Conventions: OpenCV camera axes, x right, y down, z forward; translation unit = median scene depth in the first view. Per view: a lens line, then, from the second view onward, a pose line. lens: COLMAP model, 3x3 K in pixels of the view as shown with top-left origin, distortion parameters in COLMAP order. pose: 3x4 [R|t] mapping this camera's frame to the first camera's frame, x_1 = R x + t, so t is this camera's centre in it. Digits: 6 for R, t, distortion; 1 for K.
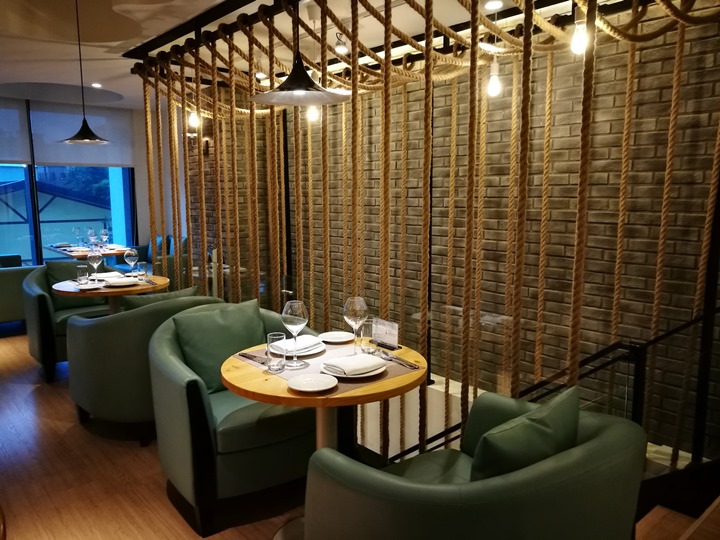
lens RADIAL K [[560.1, 0, 359.3], [0, 560.1, 272.4], [0, 0, 1]] dist [0.011940, -0.019038]
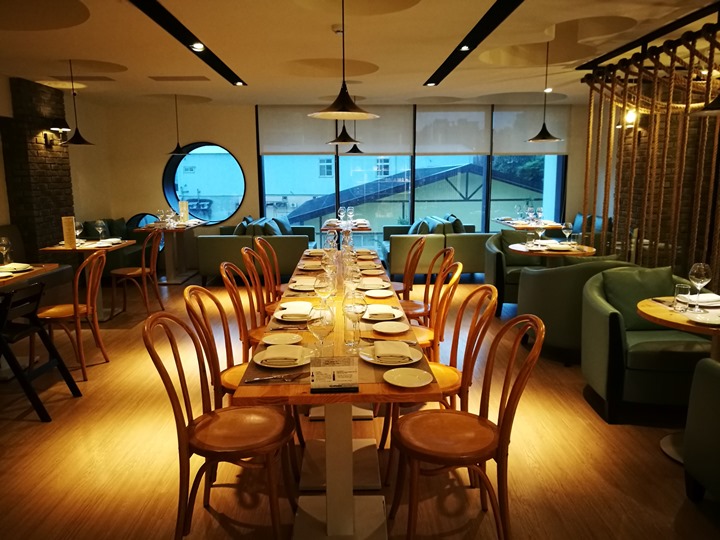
lens RADIAL K [[560.1, 0, 359.4], [0, 560.1, 269.7], [0, 0, 1]] dist [0.011940, -0.019038]
pose [[0.762236, 0.106841, -0.638421, 0.064103], [-0.088315, 0.994227, 0.060943, 0.029026], [0.641247, 0.009929, 0.767271, -0.301191]]
